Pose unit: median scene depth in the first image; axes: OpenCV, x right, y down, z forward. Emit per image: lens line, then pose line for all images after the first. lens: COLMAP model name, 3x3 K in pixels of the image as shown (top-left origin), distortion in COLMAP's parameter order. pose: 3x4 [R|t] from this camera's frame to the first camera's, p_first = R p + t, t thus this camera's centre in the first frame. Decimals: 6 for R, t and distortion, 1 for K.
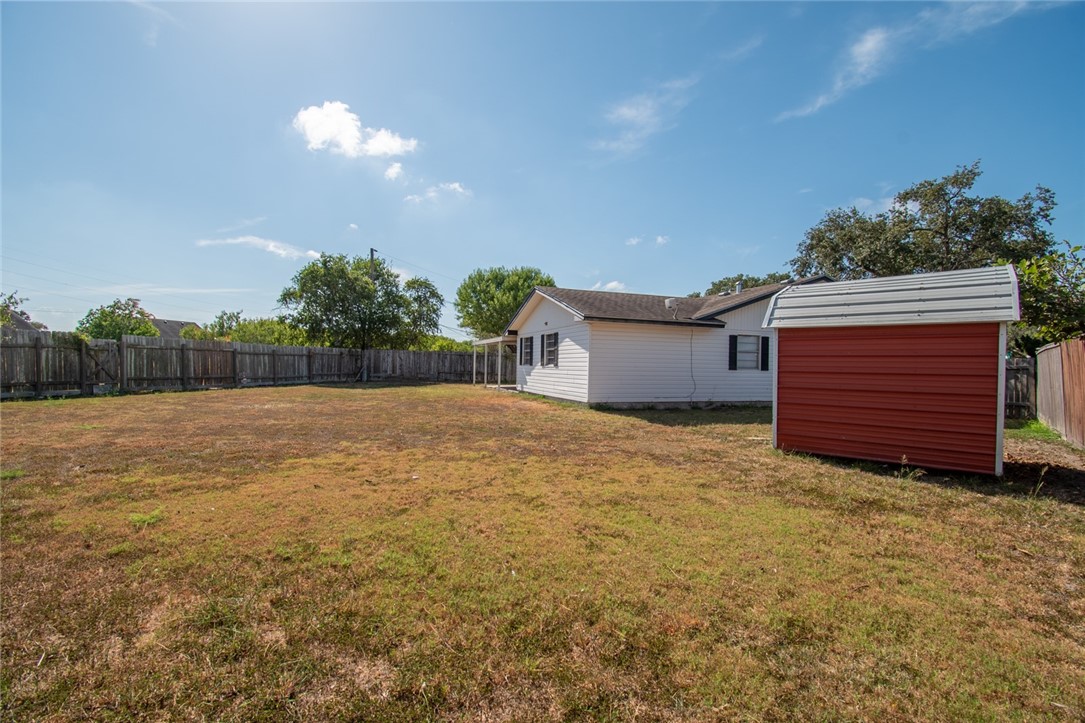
lens RADIAL K [[485.7, 0, 543.3], [0, 485.7, 362.6], [0, 0, 1]] dist [0.006273, -0.001053]
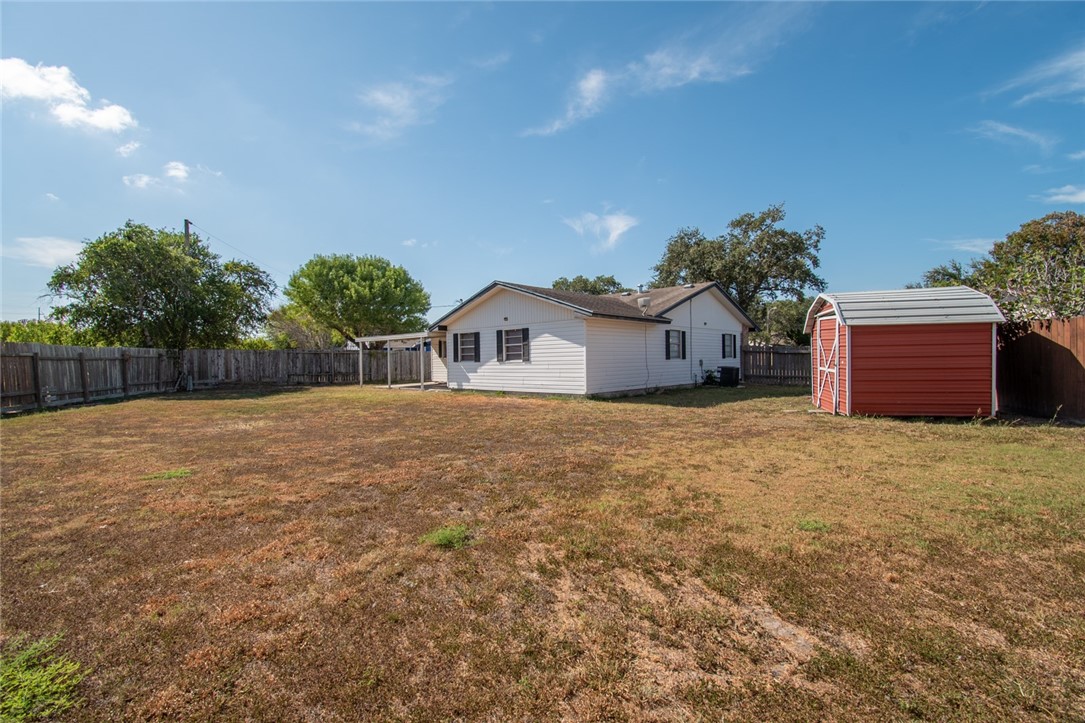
lens RADIAL K [[485.7, 0, 535.1], [0, 485.7, 363.8], [0, 0, 1]] dist [0.006273, -0.001053]
pose [[0.892490, -0.035502, 0.449667, -0.193182], [0.029208, 0.999354, 0.020928, -0.003805], [-0.450120, -0.005544, 0.892951, 0.044457]]
